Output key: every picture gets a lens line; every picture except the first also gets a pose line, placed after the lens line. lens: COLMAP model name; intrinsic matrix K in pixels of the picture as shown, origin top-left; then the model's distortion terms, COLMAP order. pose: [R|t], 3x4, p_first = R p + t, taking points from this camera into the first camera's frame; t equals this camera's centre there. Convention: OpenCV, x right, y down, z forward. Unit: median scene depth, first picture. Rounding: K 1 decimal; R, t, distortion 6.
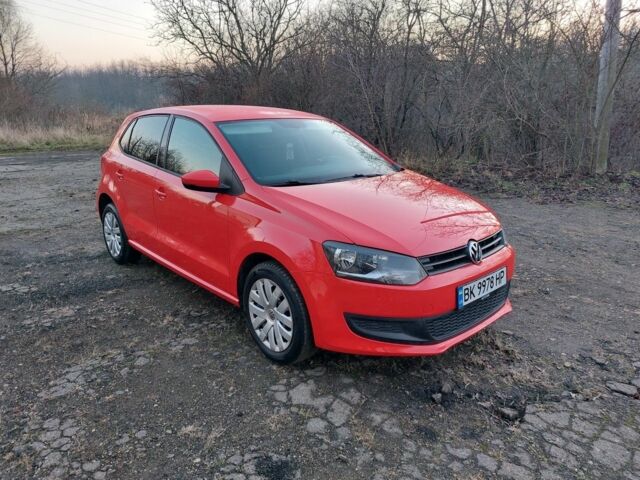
lens RADIAL K [[453.2, 0, 320.2], [0, 453.2, 239.4], [0, 0, 1]] dist [0.015628, 0.000417]
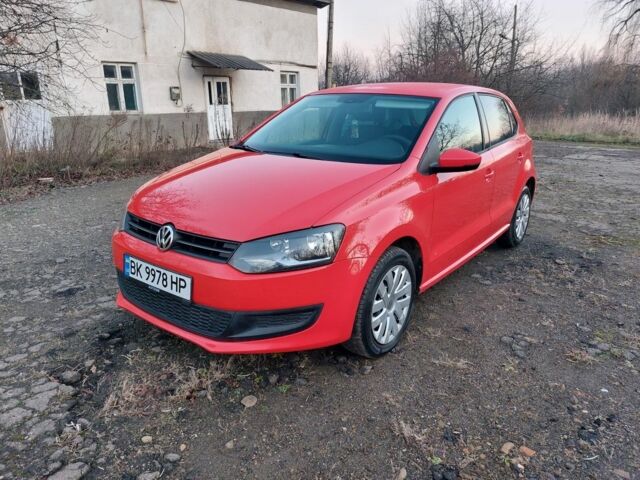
lens RADIAL K [[444.0, 0, 322.0], [0, 444.0, 238.1], [0, 0, 1]] dist [0.012378, -0.000956]
pose [[0.193561, 0.289636, -0.937361, 1.250600], [-0.278733, 0.932294, 0.230513, -0.261947], [0.940660, 0.216655, 0.261187, 1.106894]]
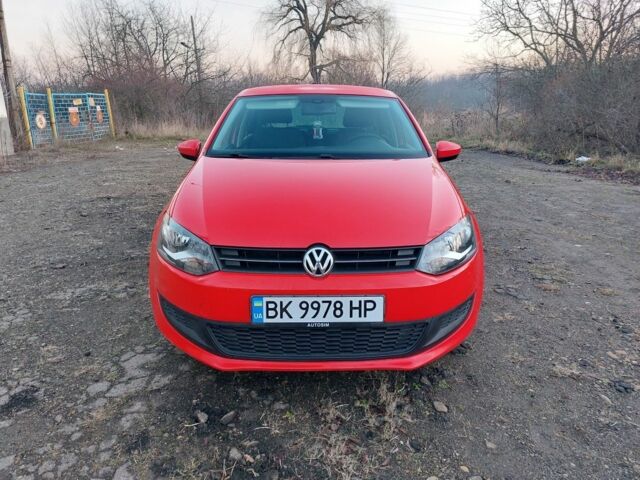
lens RADIAL K [[453.2, 0, 320.2], [0, 453.2, 239.4], [0, 0, 1]] dist [0.015628, 0.000417]
pose [[0.748298, 0.179964, -0.638485, 0.833213], [-0.180791, 0.981389, 0.064729, -0.055139], [0.638251, 0.066996, 0.766907, 0.464487]]
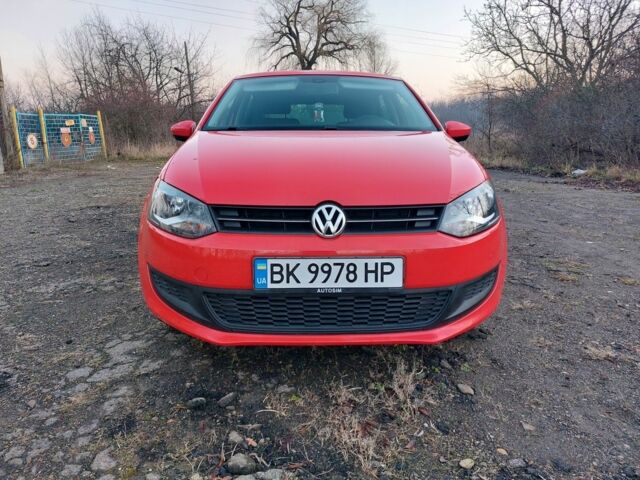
lens RADIAL K [[454.6, 0, 316.1], [0, 454.6, 241.6], [0, 0, 1]] dist [0.020610, -0.004327]
pose [[0.754295, 0.145895, -0.640120, 0.778332], [-0.176935, 0.984096, 0.015799, 0.054474], [0.632244, 0.101343, 0.768112, 0.516384]]
